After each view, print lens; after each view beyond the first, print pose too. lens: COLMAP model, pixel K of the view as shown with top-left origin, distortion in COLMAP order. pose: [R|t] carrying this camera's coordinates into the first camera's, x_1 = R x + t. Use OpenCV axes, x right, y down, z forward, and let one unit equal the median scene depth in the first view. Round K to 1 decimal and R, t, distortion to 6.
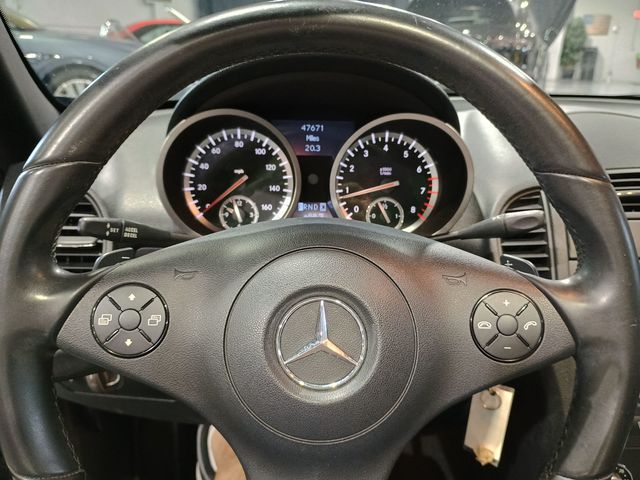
lens RADIAL K [[562.1, 0, 328.0], [0, 562.1, 240.7], [0, 0, 1]] dist [0.037152, -0.017072]
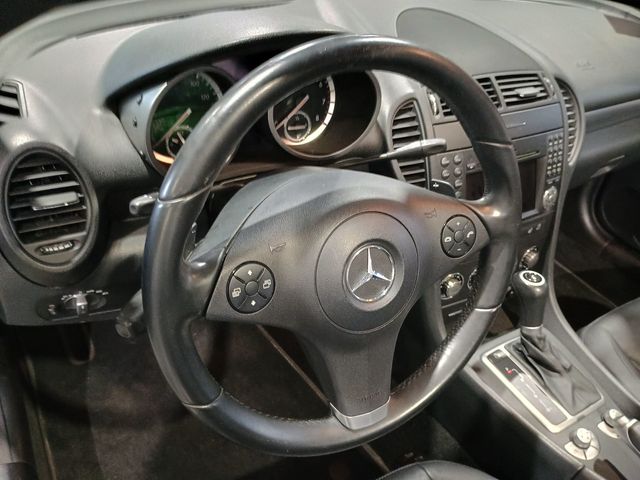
lens RADIAL K [[576.5, 0, 320.0], [0, 576.5, 240.0], [0, 0, 1]] dist [0.011125, -0.001160]
pose [[0.889476, -0.200489, 0.410653, -0.733318], [0.044250, 0.932185, 0.359267, -0.460753], [-0.454834, -0.301388, 0.838028, -0.236547]]
